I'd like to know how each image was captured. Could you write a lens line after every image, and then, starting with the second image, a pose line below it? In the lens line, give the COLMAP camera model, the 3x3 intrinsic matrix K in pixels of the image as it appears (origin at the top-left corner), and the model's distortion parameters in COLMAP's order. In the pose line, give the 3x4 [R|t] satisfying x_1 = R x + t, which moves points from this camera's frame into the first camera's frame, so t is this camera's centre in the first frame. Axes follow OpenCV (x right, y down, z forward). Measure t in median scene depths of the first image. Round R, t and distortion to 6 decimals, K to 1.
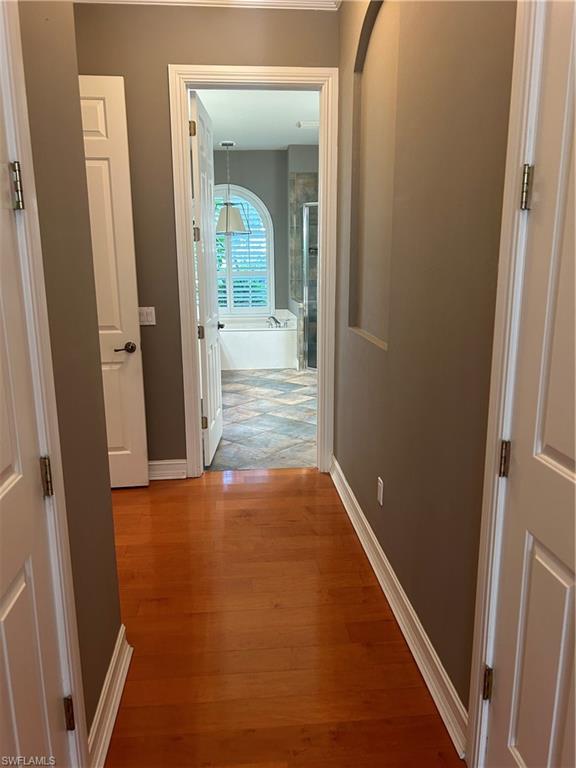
lens RADIAL K [[581.1, 0, 289.4], [0, 581.1, 388.4], [0, 0, 1]] dist [0.051493, -0.055246]
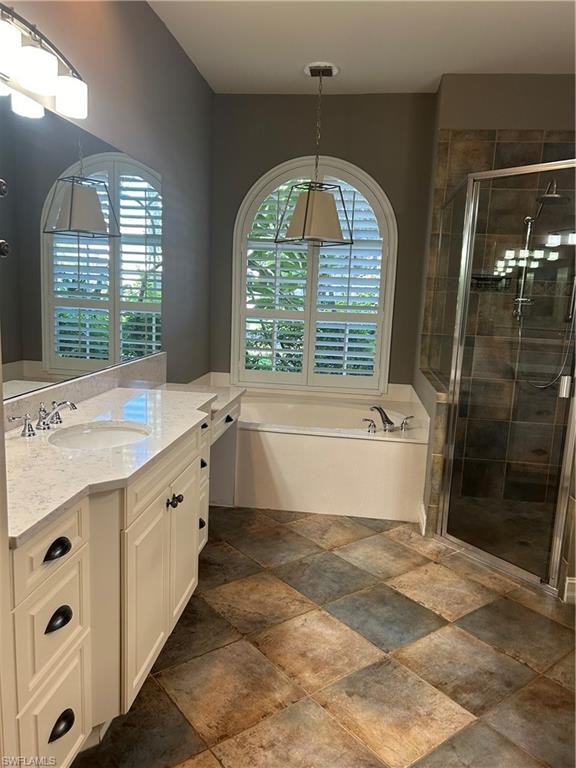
lens RADIAL K [[581.1, 0, 284.7], [0, 581.1, 383.2], [0, 0, 1]] dist [0.051493, -0.055246]
pose [[0.973775, 0.084837, -0.211105, -0.004144], [-0.097785, 0.993866, -0.051651, -0.106420], [0.205428, 0.070939, 0.976098, 0.478316]]
